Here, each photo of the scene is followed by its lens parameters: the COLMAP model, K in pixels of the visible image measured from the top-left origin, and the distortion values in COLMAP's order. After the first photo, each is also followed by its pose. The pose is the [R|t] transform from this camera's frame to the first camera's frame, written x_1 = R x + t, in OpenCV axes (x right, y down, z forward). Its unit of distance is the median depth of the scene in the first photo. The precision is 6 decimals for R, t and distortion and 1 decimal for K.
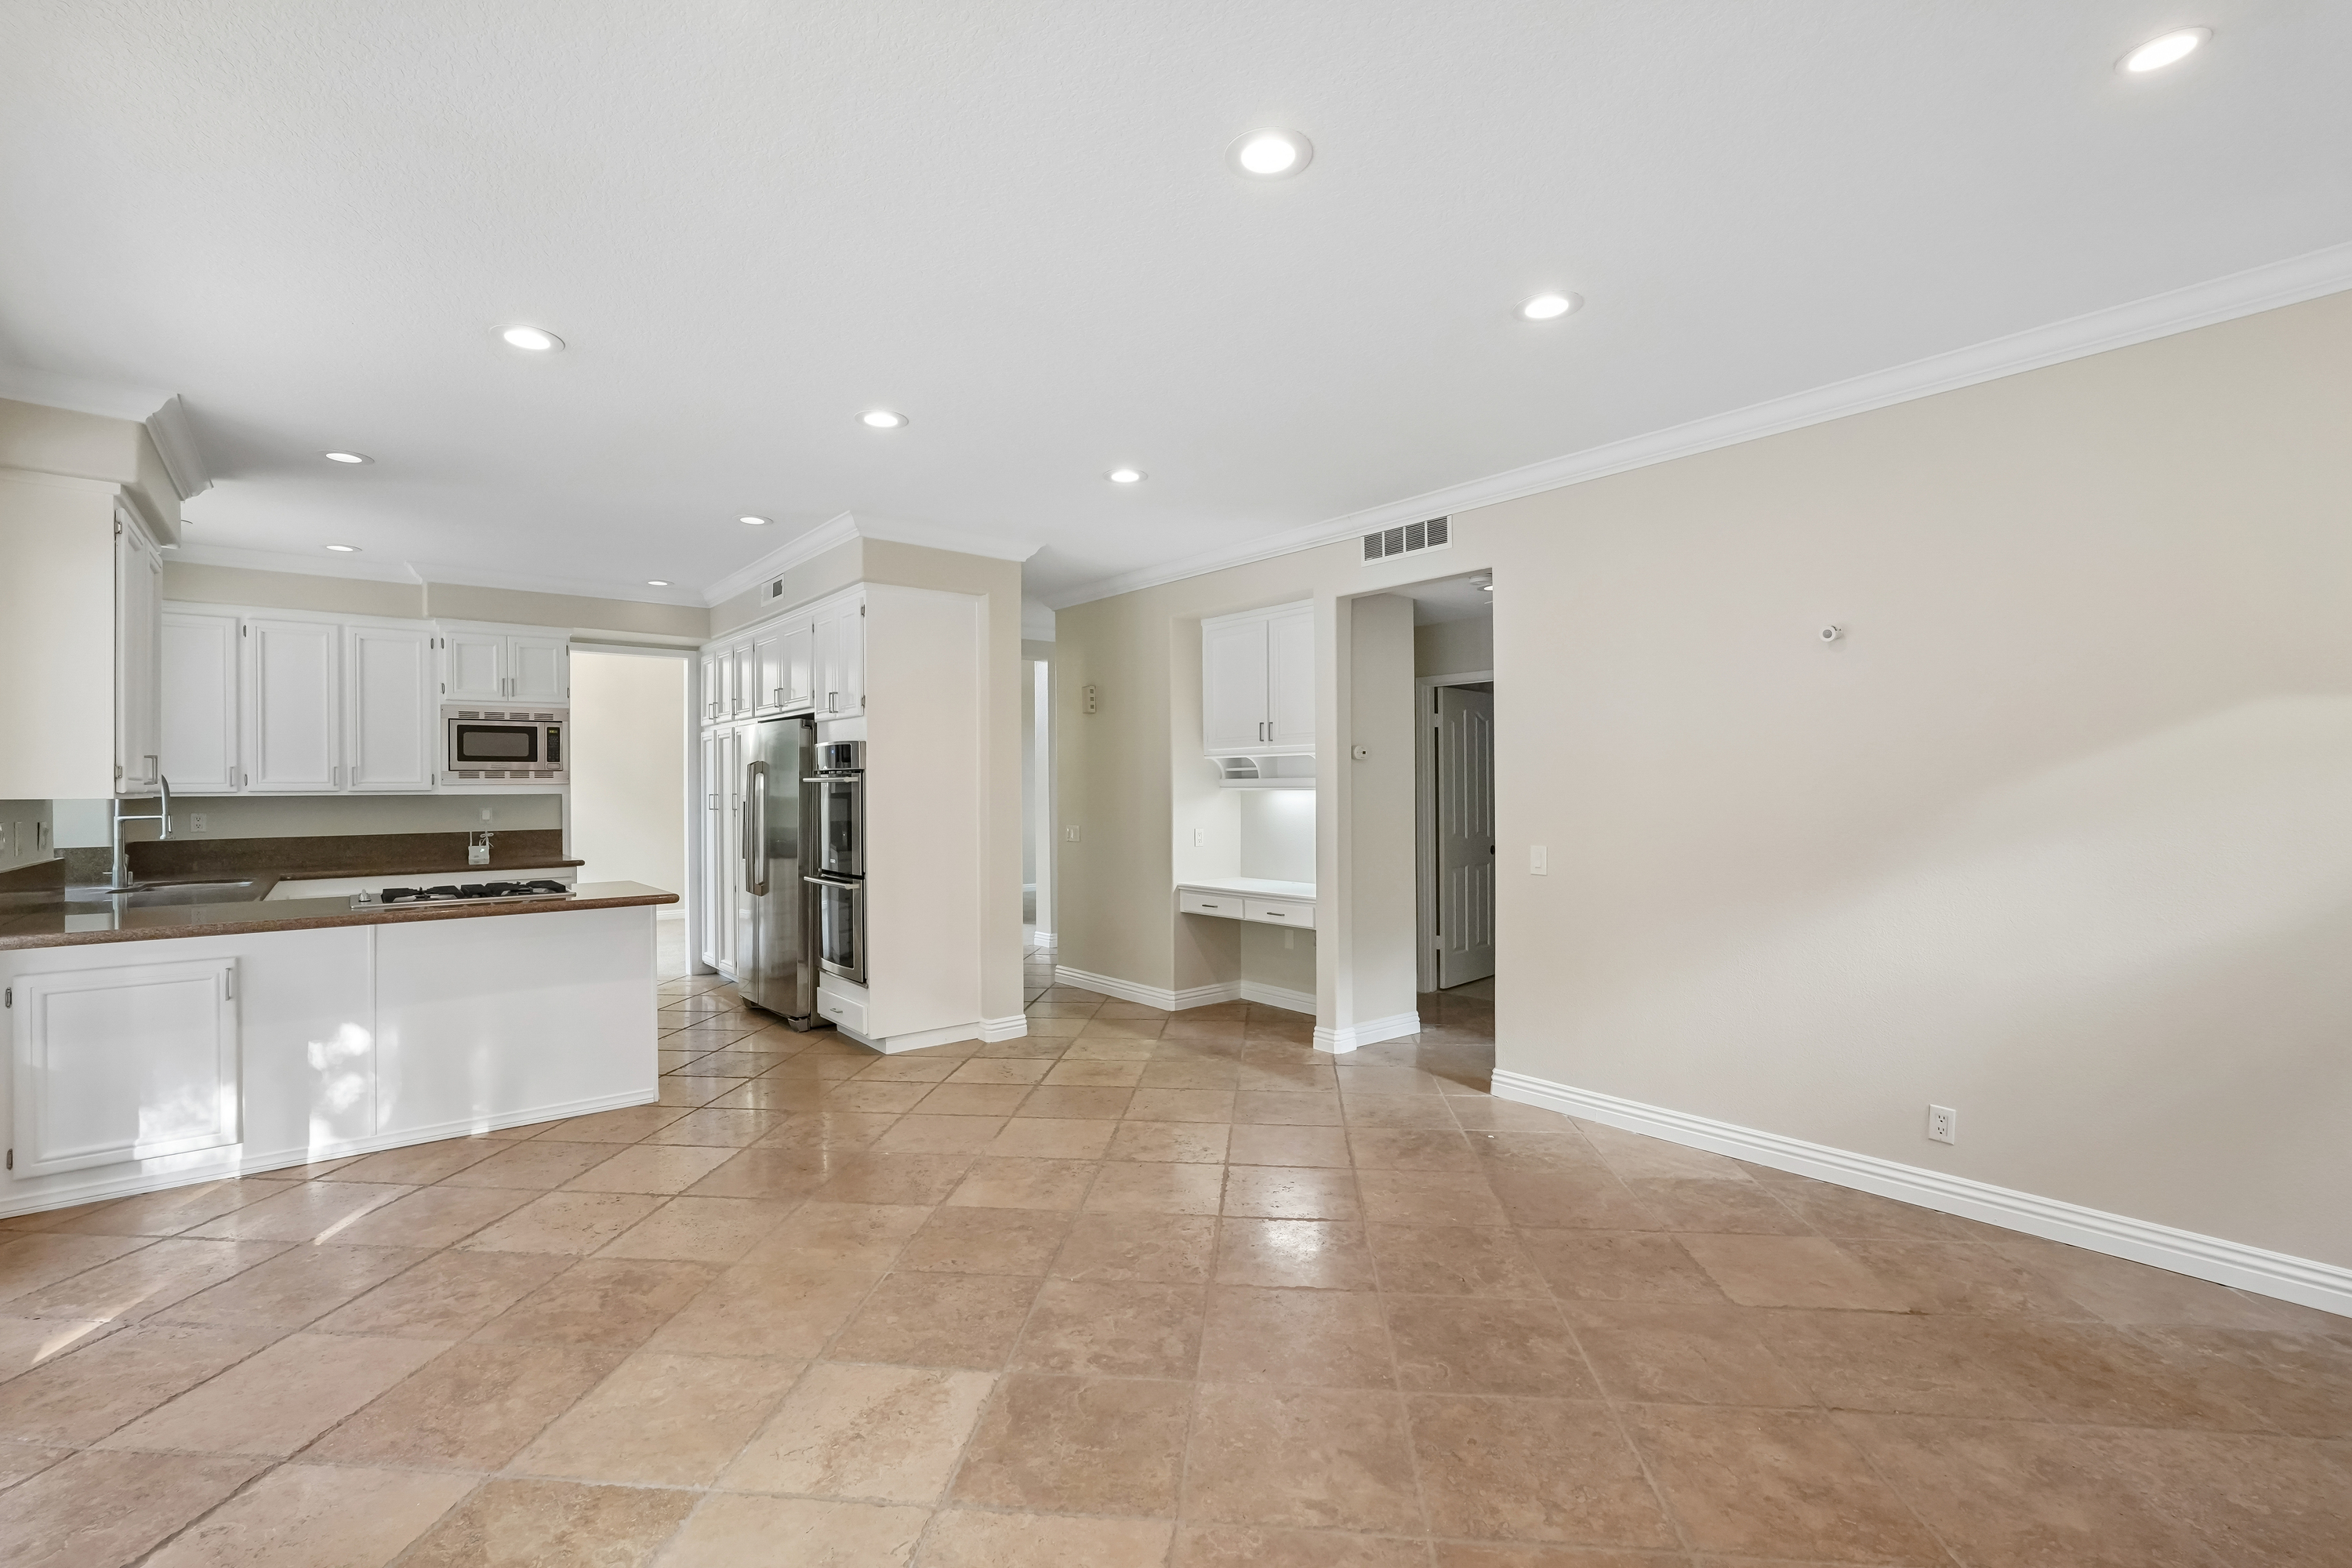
lens RADIAL K [[1034.9, 0, 1168.4], [0, 1034.9, 782.9], [0, 0, 1]] dist [-0.003021, 0.000580]
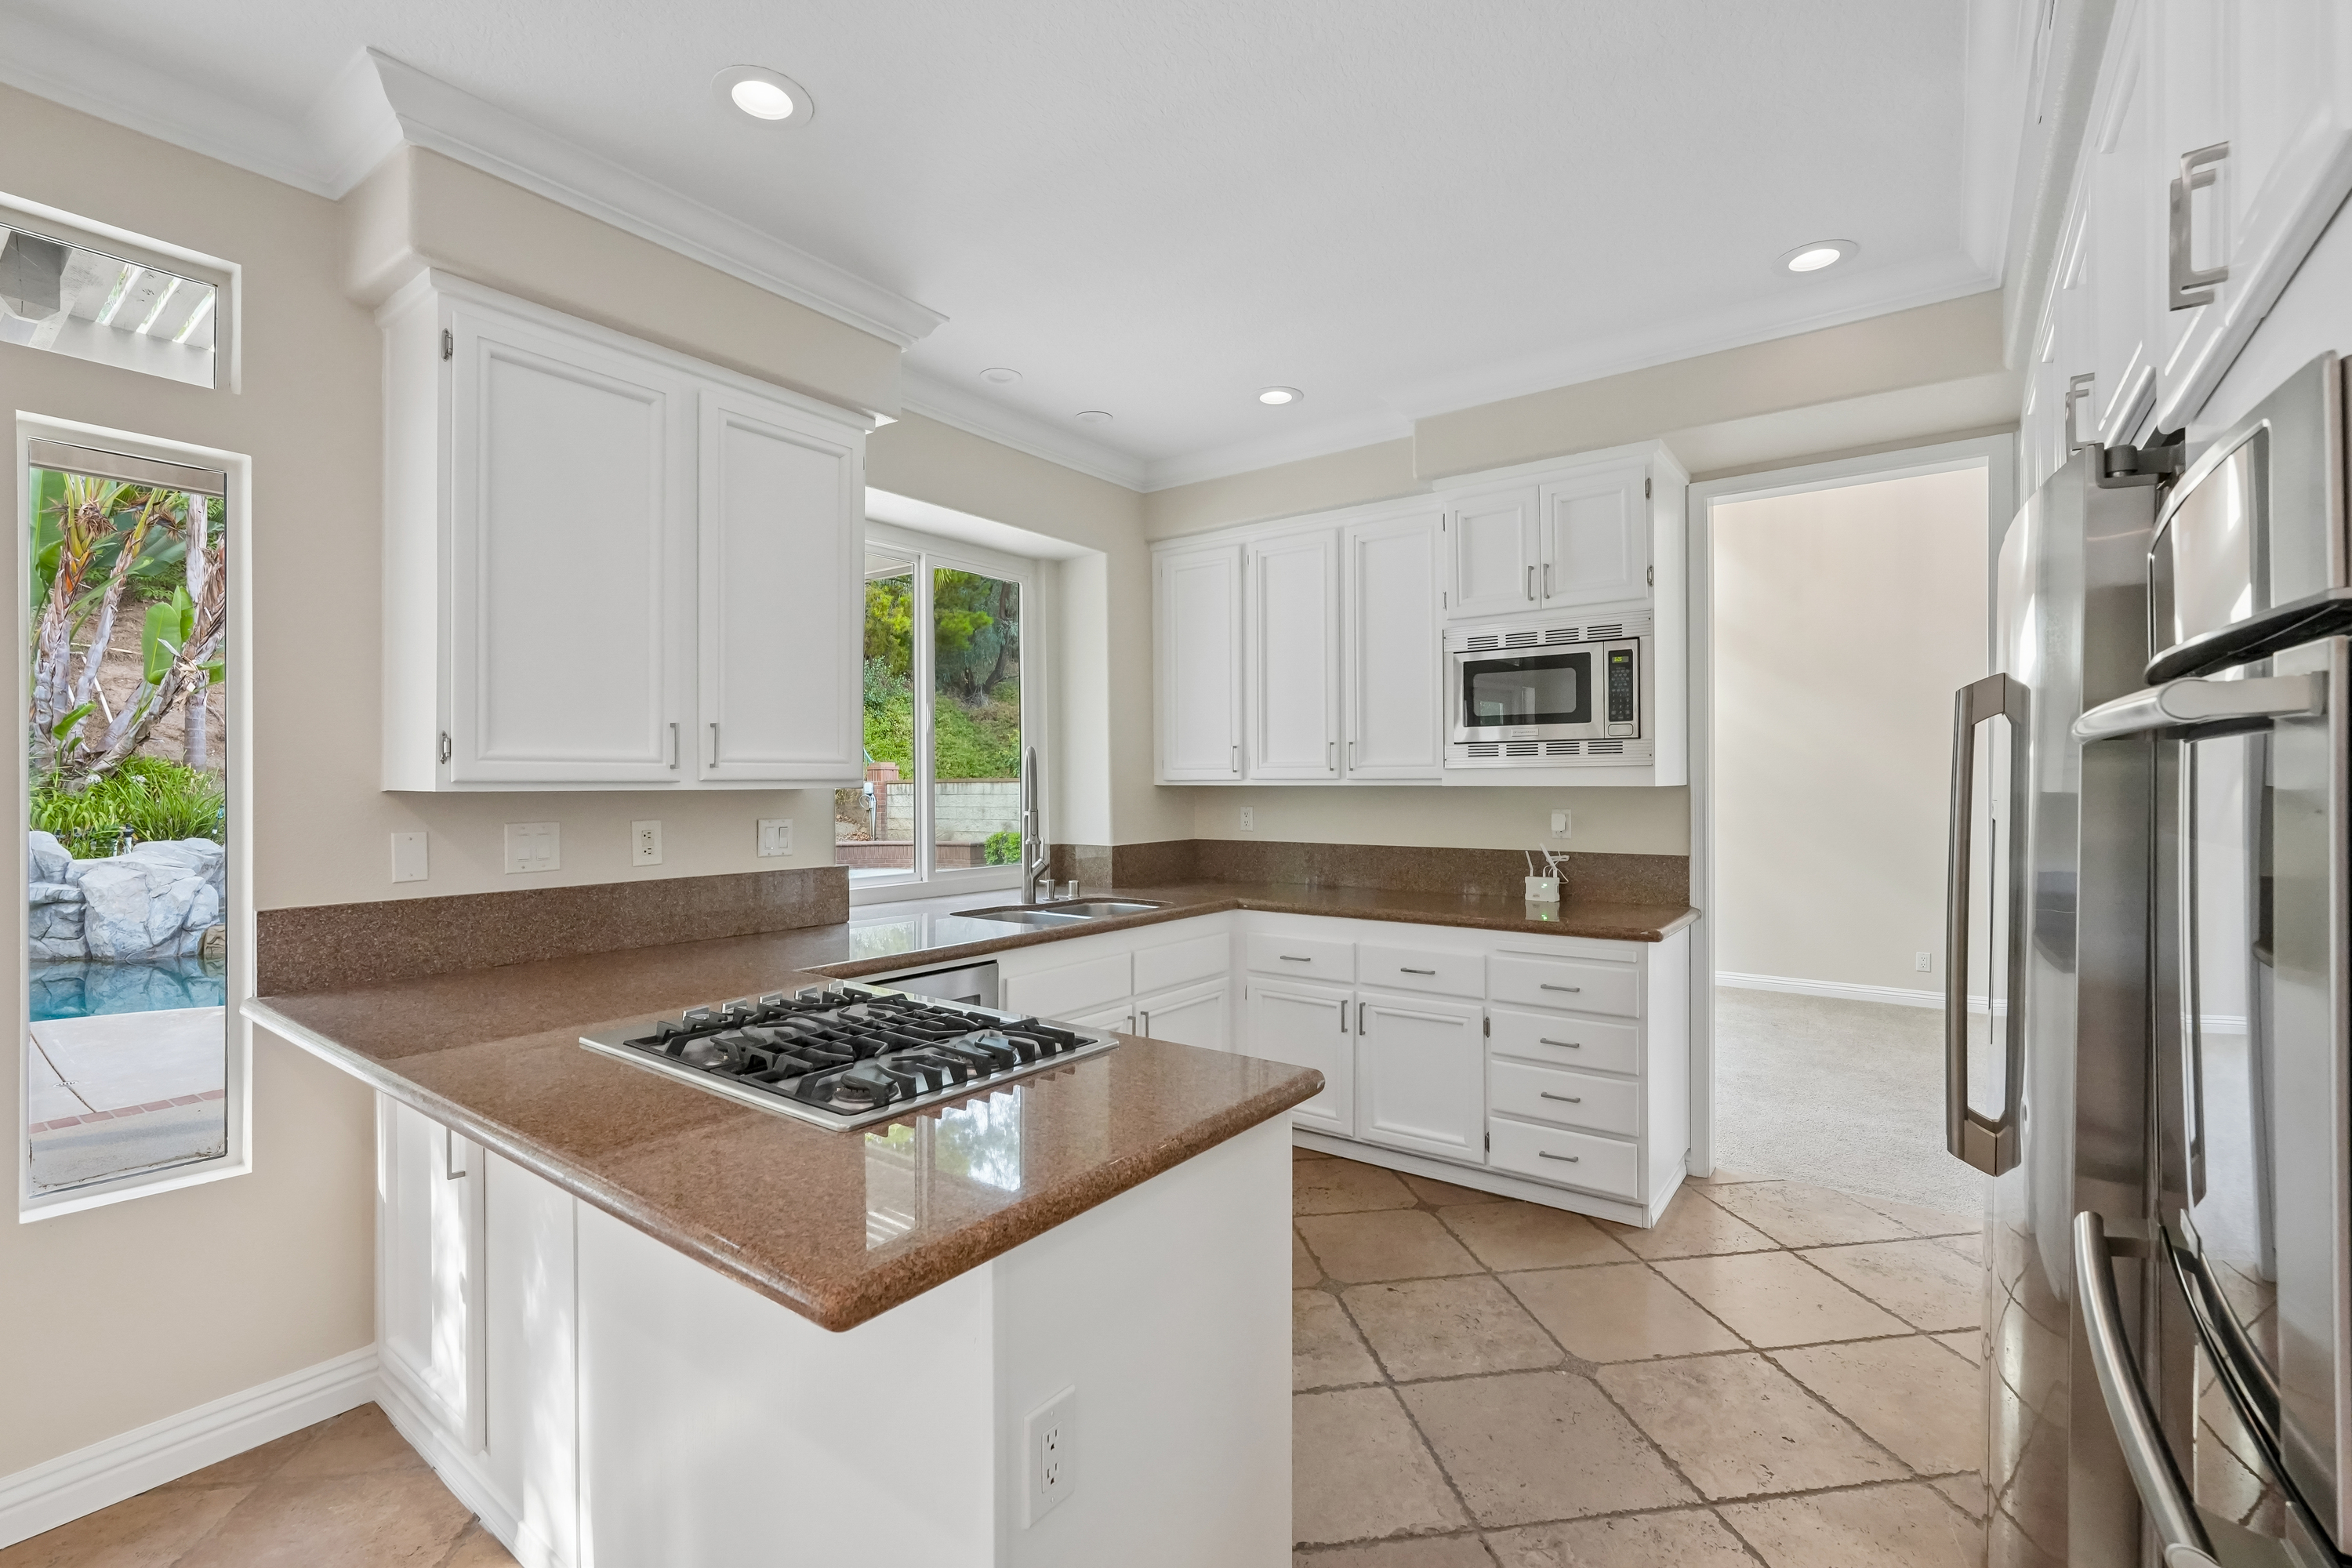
lens RADIAL K [[1034.9, 0, 1168.4], [0, 1034.9, 782.9], [0, 0, 1]] dist [-0.003021, 0.000580]
pose [[0.241921, 0.008068, -0.970262, -0.187867], [0.004205, 0.999947, 0.009364, 0.003769], [0.970287, -0.006345, 0.241874, 0.737194]]
